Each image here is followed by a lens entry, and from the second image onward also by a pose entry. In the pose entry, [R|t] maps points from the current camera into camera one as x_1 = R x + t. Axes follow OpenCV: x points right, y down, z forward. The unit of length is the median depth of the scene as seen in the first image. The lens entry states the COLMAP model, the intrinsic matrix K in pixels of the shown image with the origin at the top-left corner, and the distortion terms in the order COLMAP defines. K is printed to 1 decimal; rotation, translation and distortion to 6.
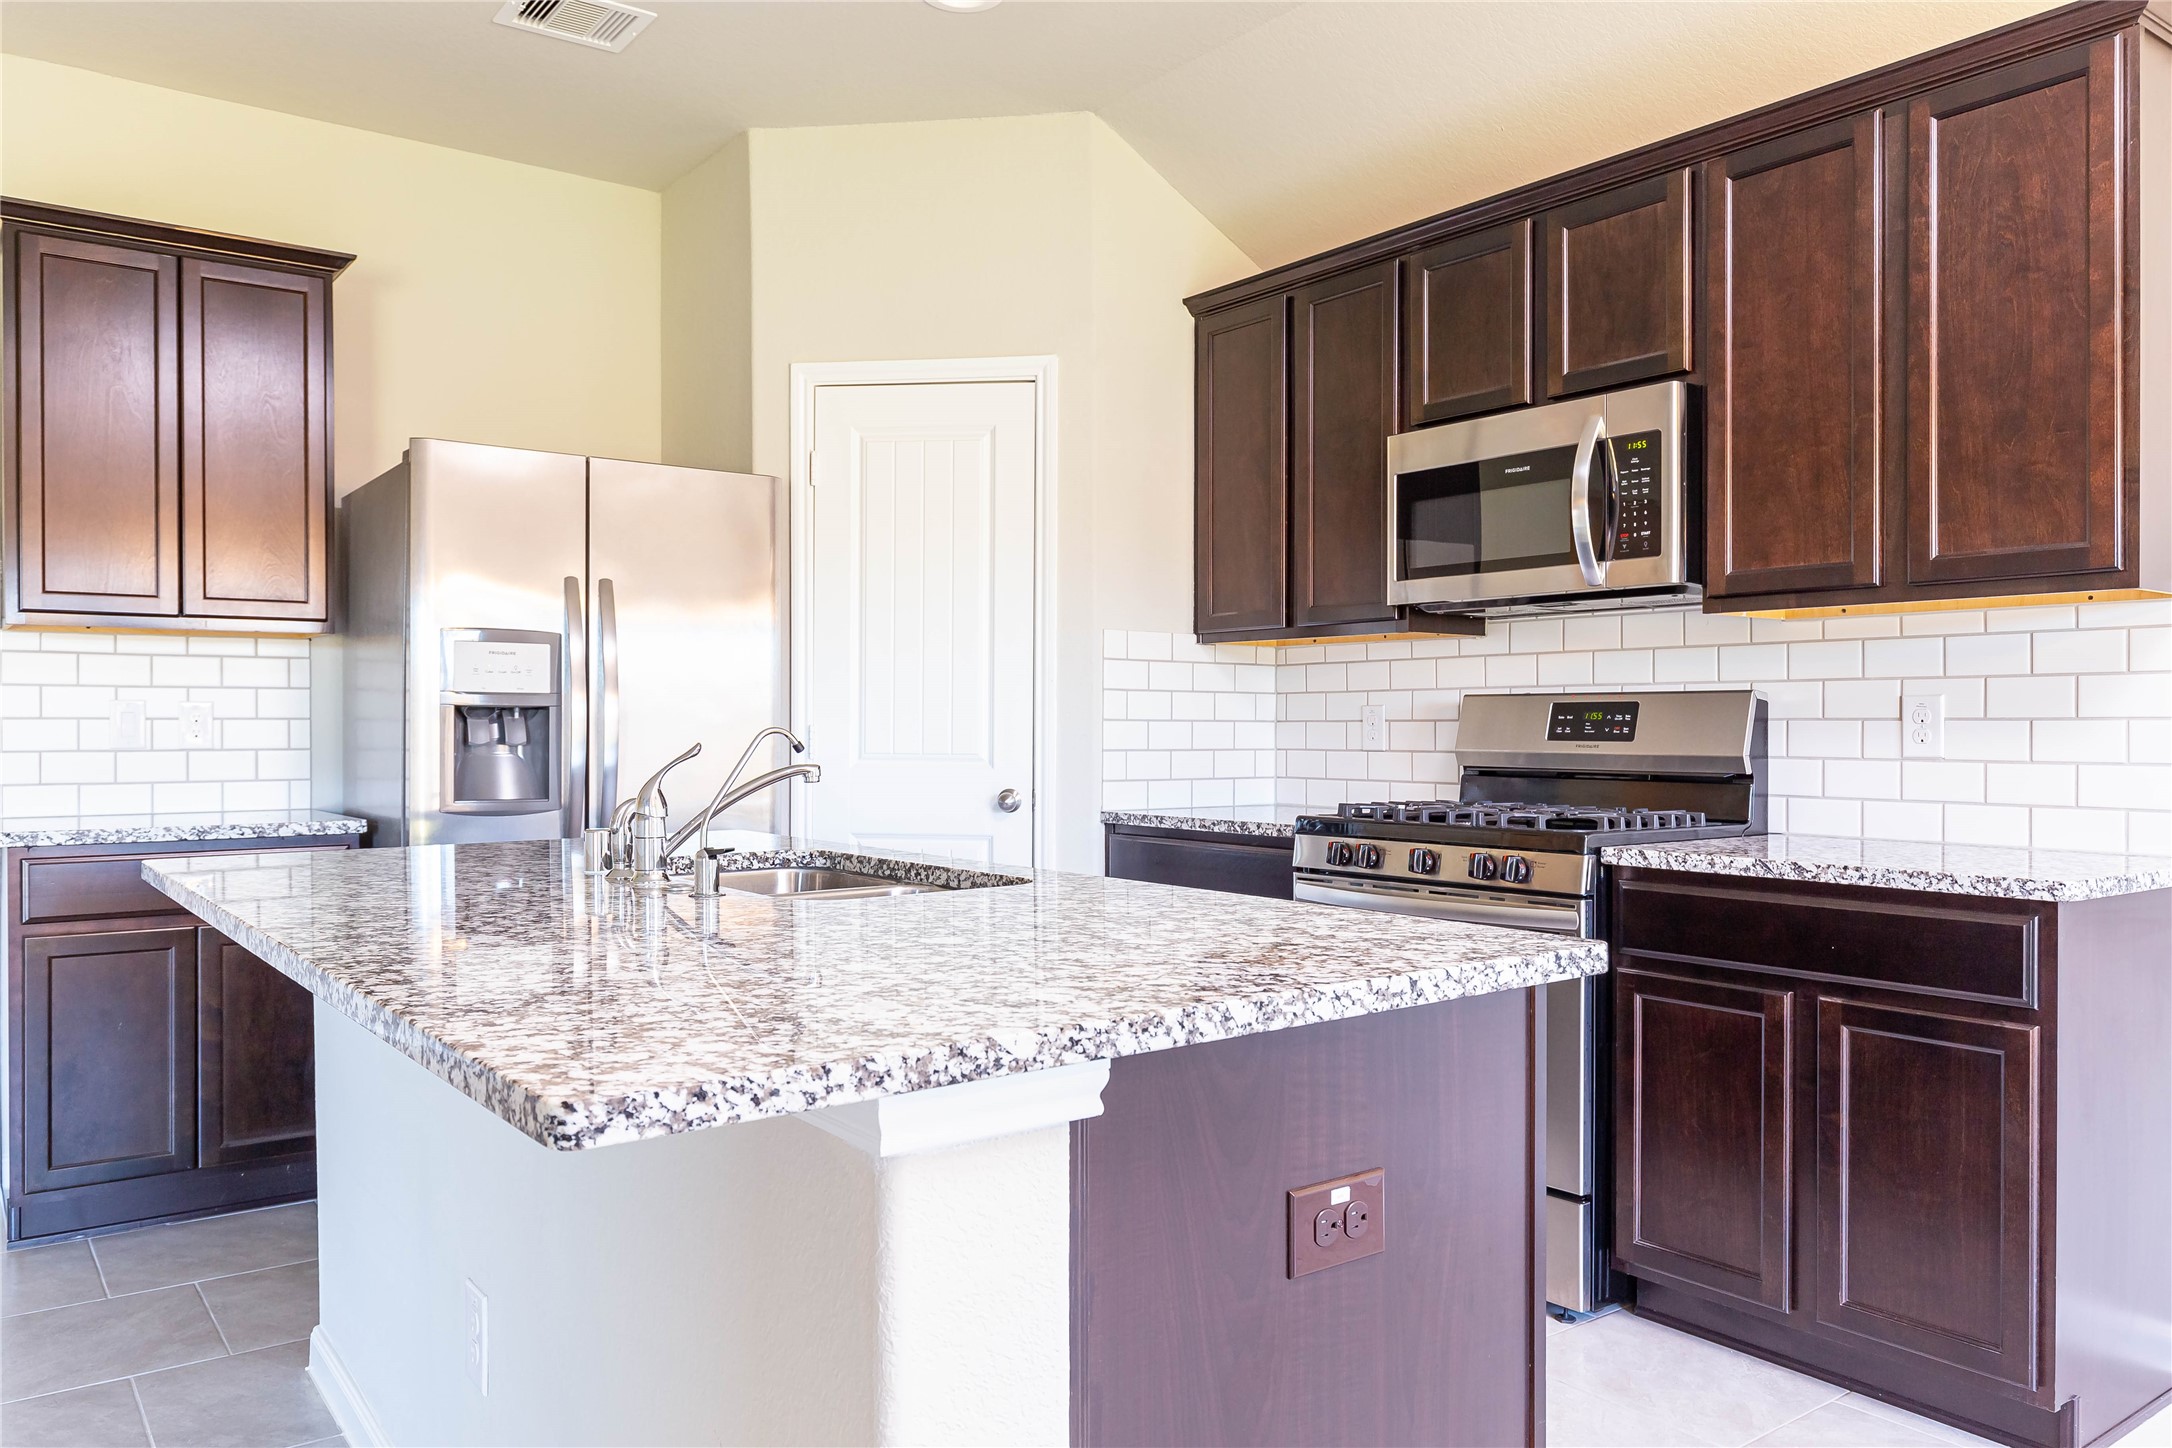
lens RADIAL K [[1578.8, 0, 1067.0], [0, 1578.8, 713.5], [0, 0, 1]] dist [0.057057, 0.002589]
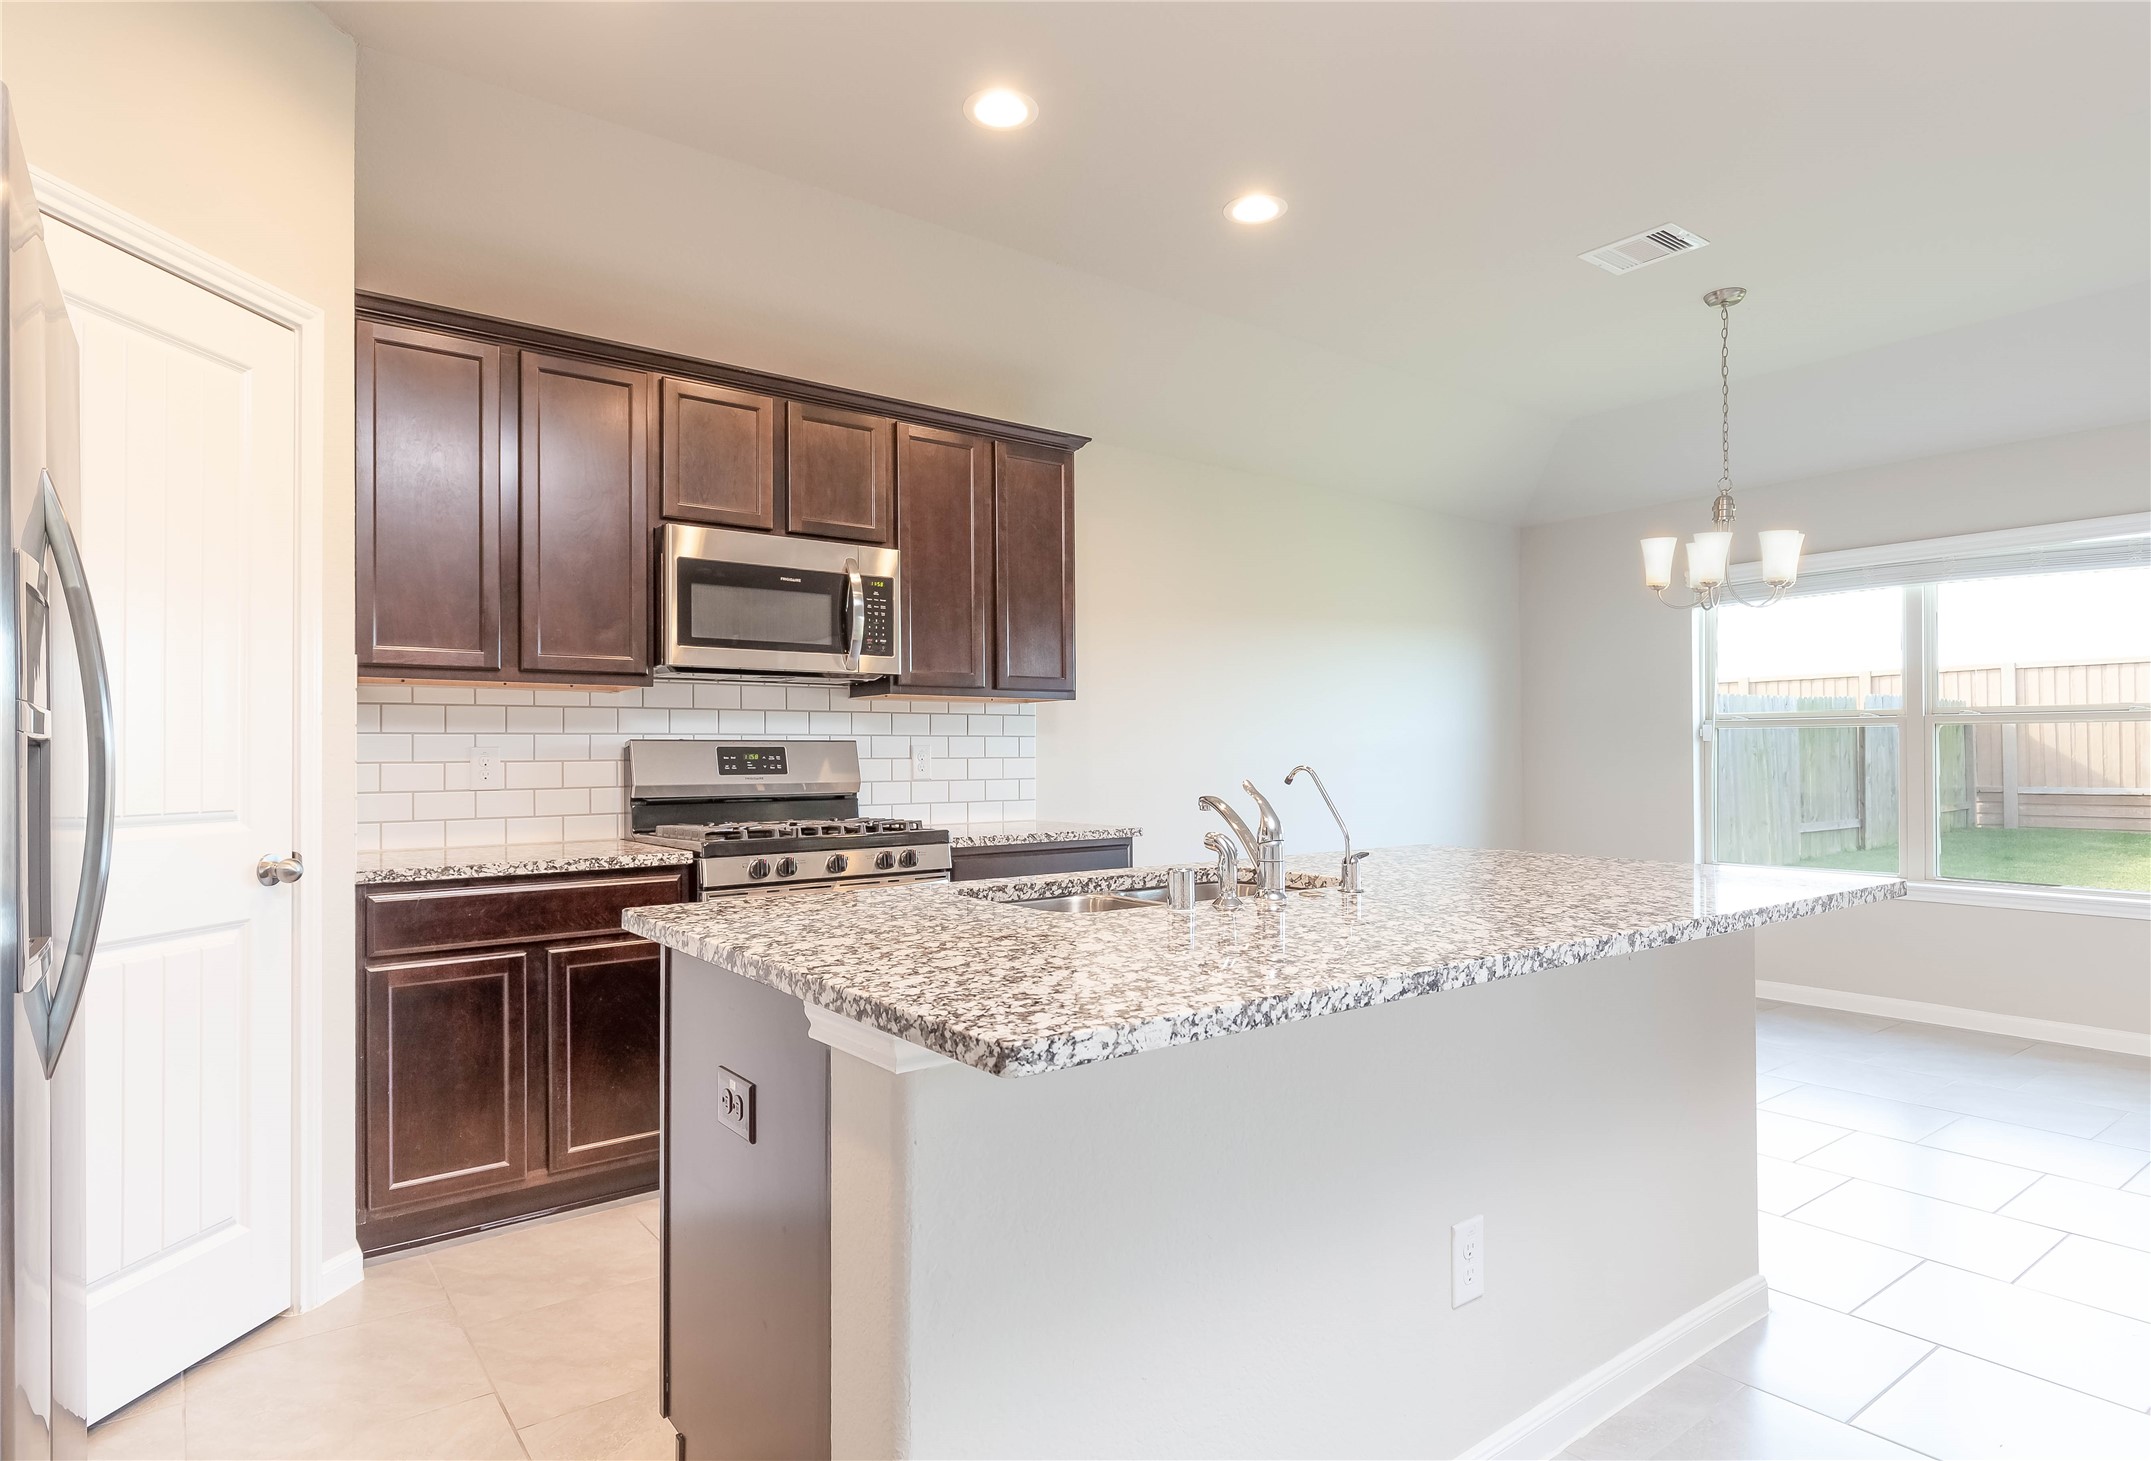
lens RADIAL K [[1189.0, 0, 1069.3], [0, 1189.0, 733.1], [0, 0, 1]] dist [0.001726, 0.000443]
pose [[-0.016251, 0.019904, 0.999670, -0.749947], [0.000224, 0.999802, -0.019903, 0.001651], [-0.999868, -0.000100, -0.016252, 0.765955]]
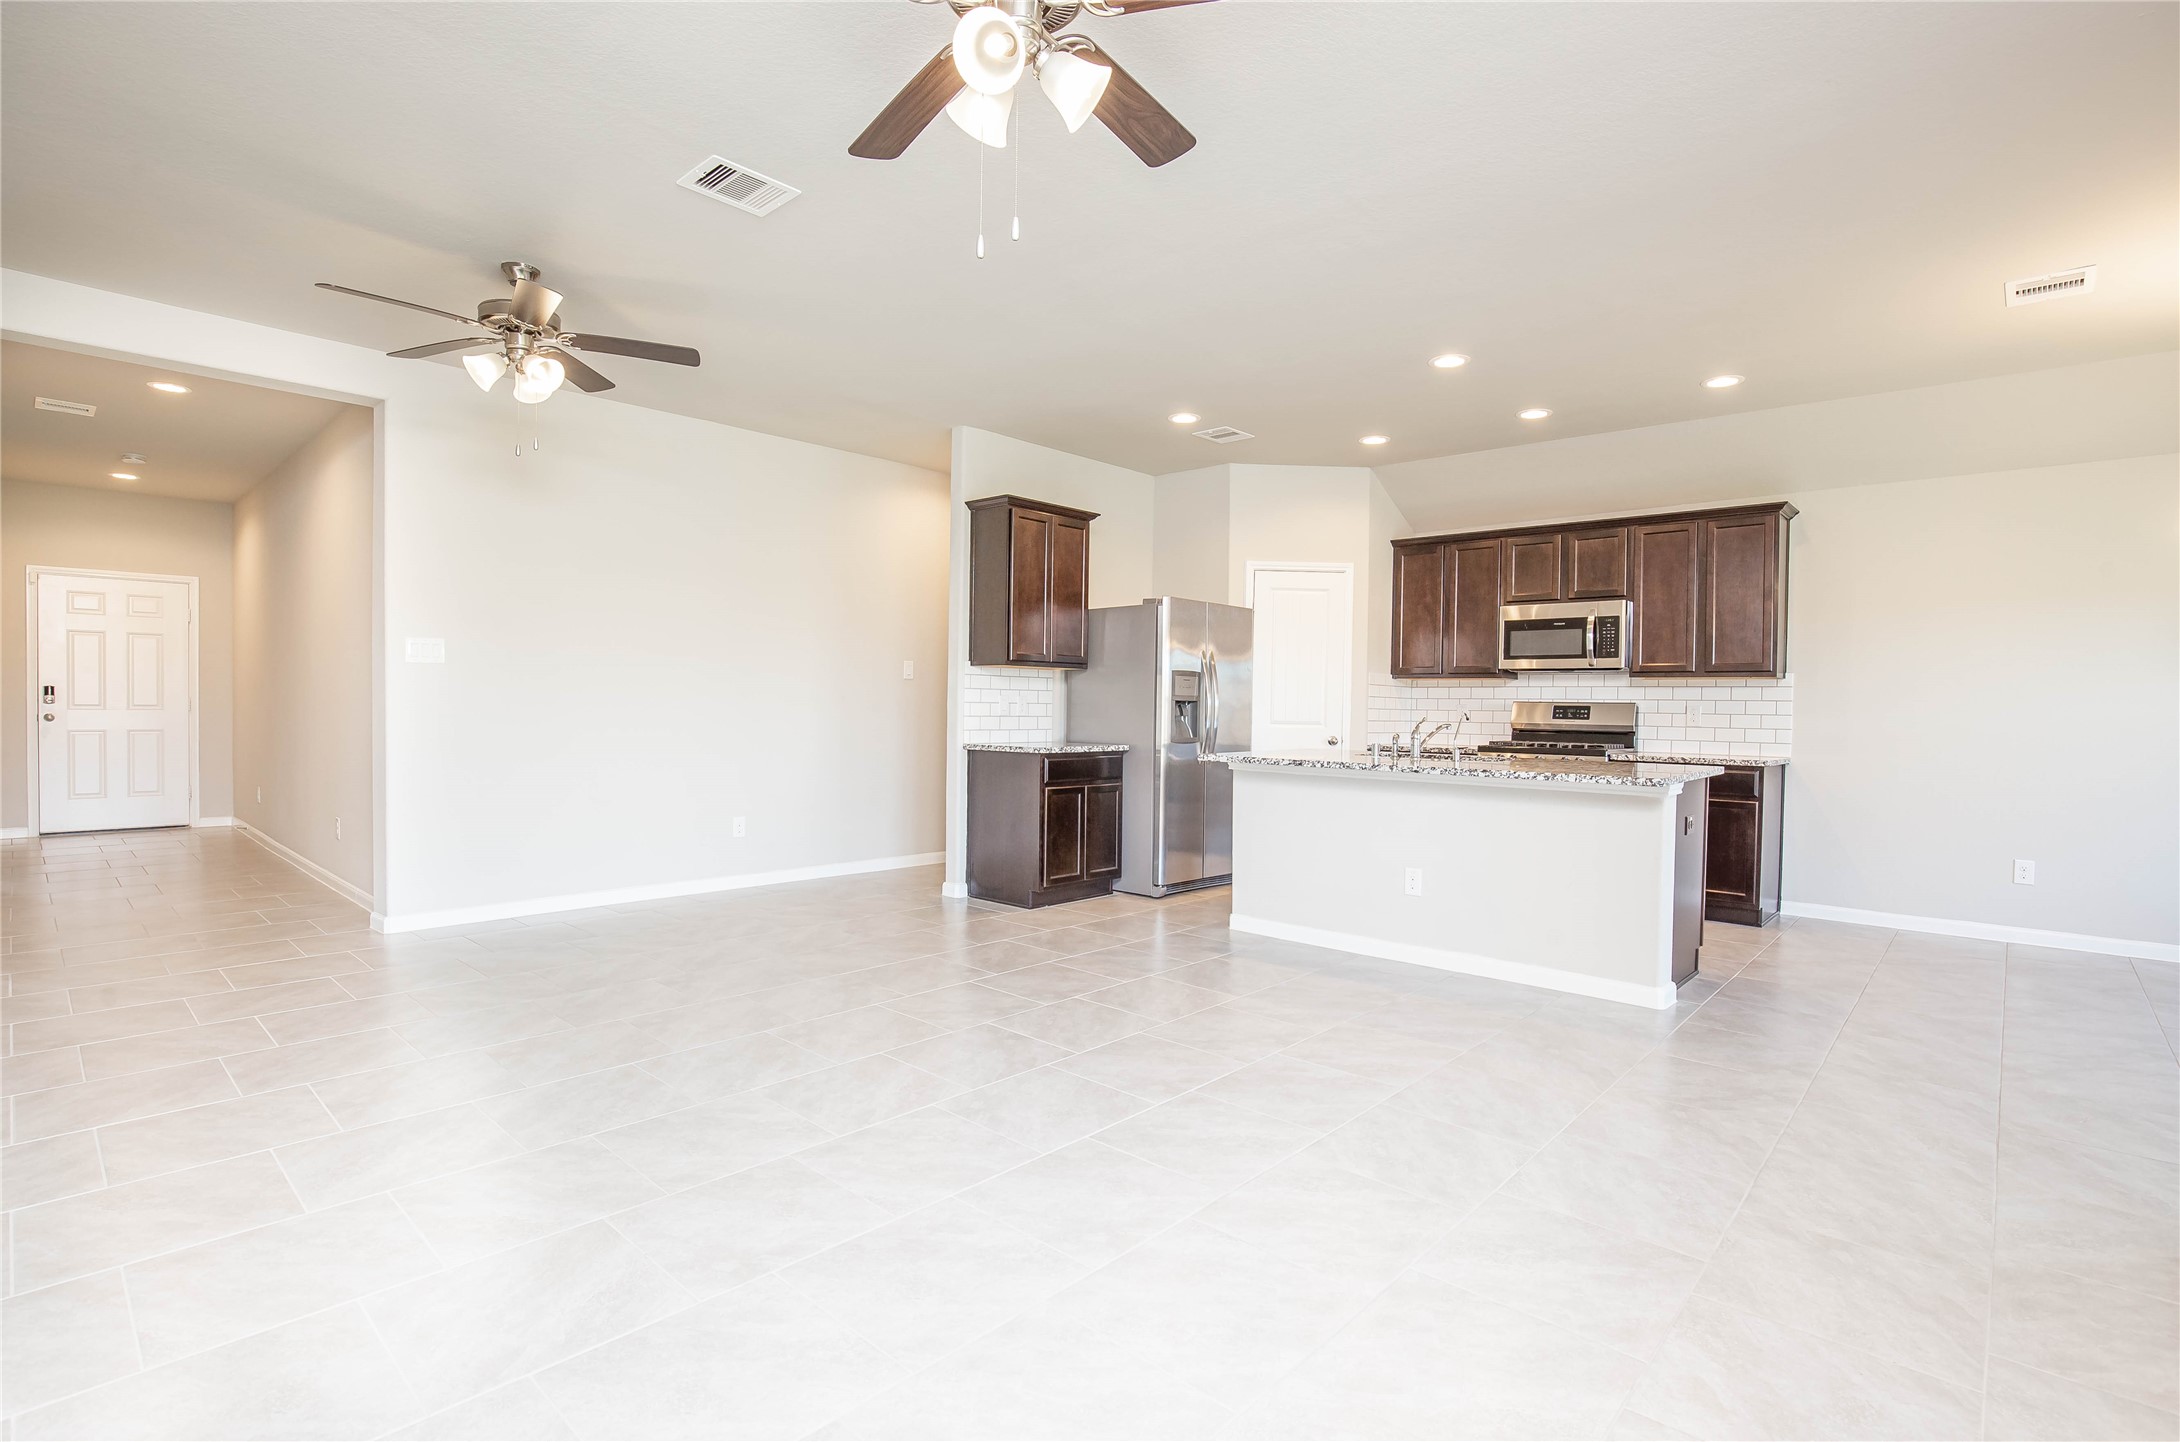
lens RADIAL K [[1040.1, 0, 1109.5], [0, 1040.1, 719.2], [0, 0, 1]] dist [0.010939, 0.000379]
pose [[0.979778, 0.011123, 0.199776, -0.864321], [-0.015878, 0.999627, 0.022218, -0.011306], [-0.199455, -0.024941, 0.979590, -0.660129]]
